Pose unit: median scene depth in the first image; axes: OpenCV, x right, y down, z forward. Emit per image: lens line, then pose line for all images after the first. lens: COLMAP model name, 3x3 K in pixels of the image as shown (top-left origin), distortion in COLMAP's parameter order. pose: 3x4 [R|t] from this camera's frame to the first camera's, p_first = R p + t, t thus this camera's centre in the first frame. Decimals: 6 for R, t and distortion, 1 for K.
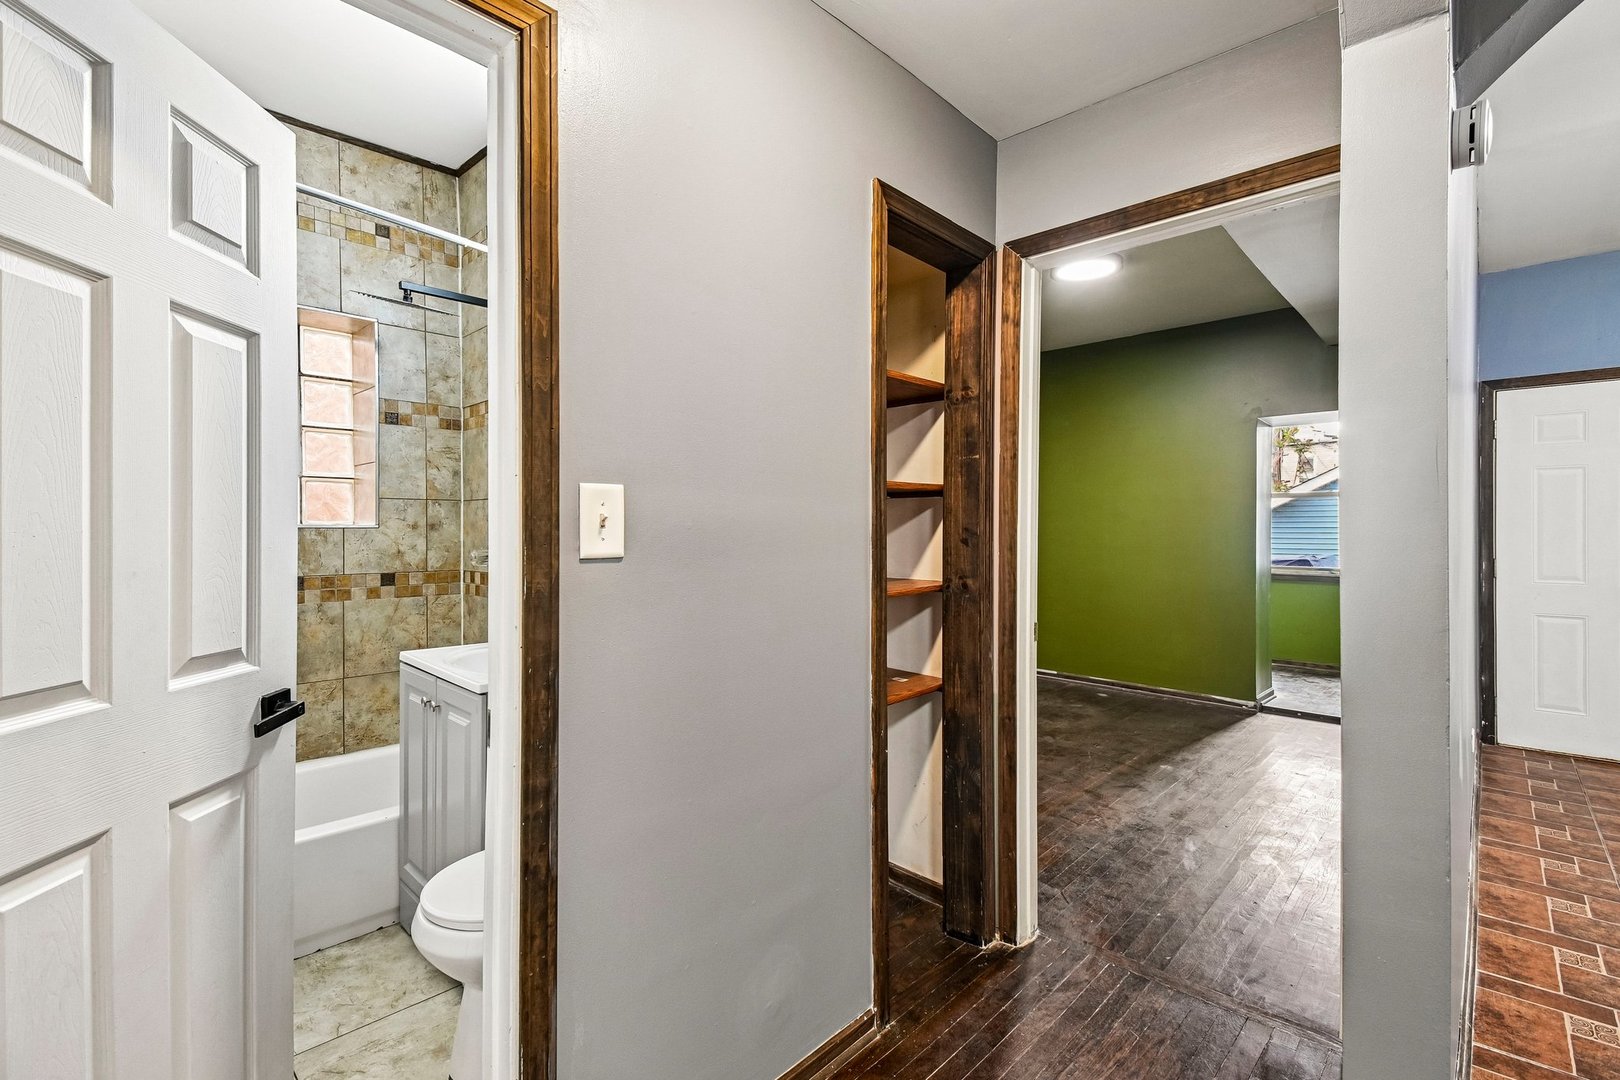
lens RADIAL K [[718.7, 0, 795.7], [0, 718.7, 515.5], [0, 0, 1]] dist [0.008692, -0.016078]
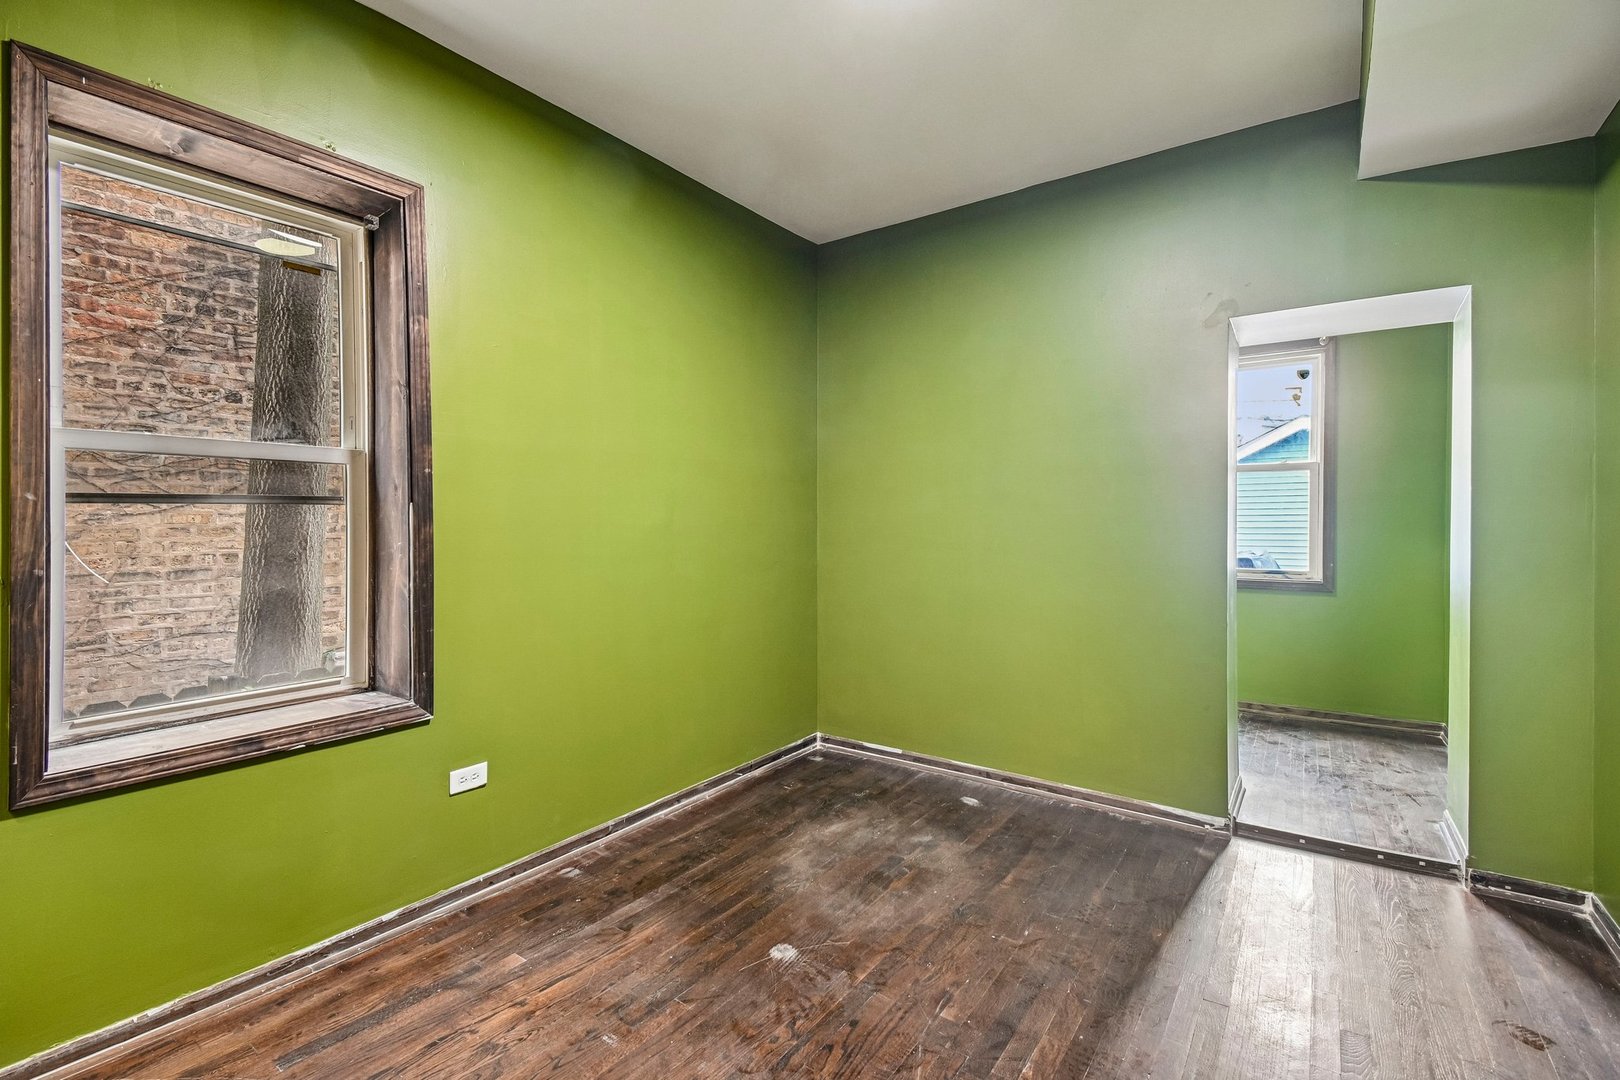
lens RADIAL K [[718.7, 0, 796.2], [0, 718.7, 536.4], [0, 0, 1]] dist [0.008692, -0.016078]
pose [[0.990367, -0.008260, 0.138219, 0.228739], [0.003335, 0.999352, 0.035826, 0.017810], [-0.138425, -0.035020, 0.989754, 0.496066]]
